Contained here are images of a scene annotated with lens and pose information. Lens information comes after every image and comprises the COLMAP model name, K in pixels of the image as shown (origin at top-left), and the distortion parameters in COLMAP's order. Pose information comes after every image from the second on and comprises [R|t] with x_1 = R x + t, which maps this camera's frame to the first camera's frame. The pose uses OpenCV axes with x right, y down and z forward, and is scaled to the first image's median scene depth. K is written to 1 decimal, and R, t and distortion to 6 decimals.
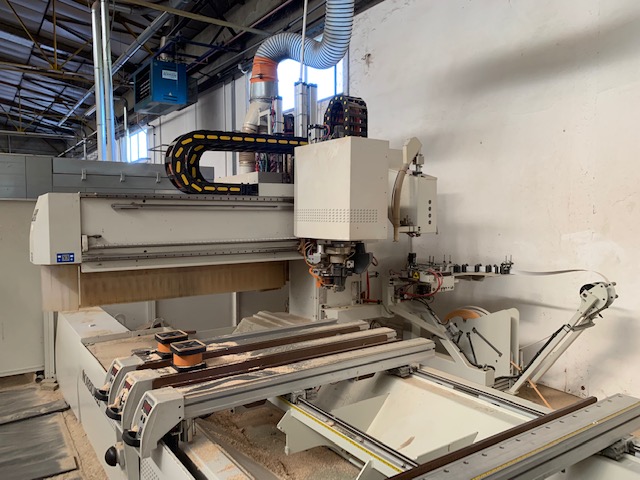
lens RADIAL K [[492.2, 0, 317.2], [0, 492.2, 237.7], [0, 0, 1]] dist [0.025099, -0.030450]
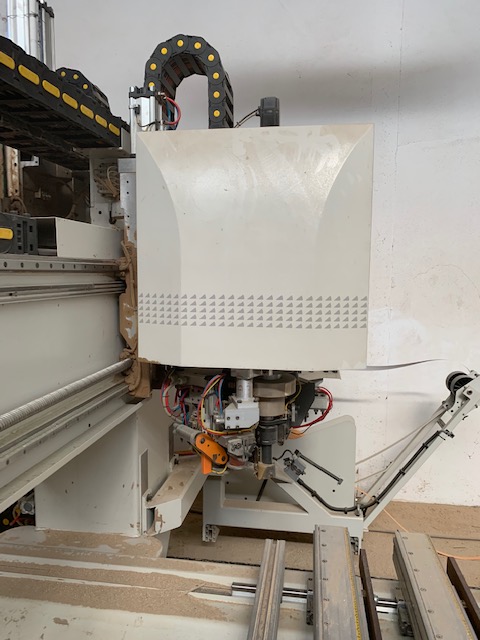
lens RADIAL K [[492.2, 0, 238.9], [0, 492.2, 318.8], [0, 0, 1]] dist [0.025099, -0.030450]
pose [[0.688797, -0.061009, 0.722383, -0.266530], [0.028188, 0.997953, 0.057406, -0.055239], [-0.724406, -0.019178, 0.689106, 0.643930]]
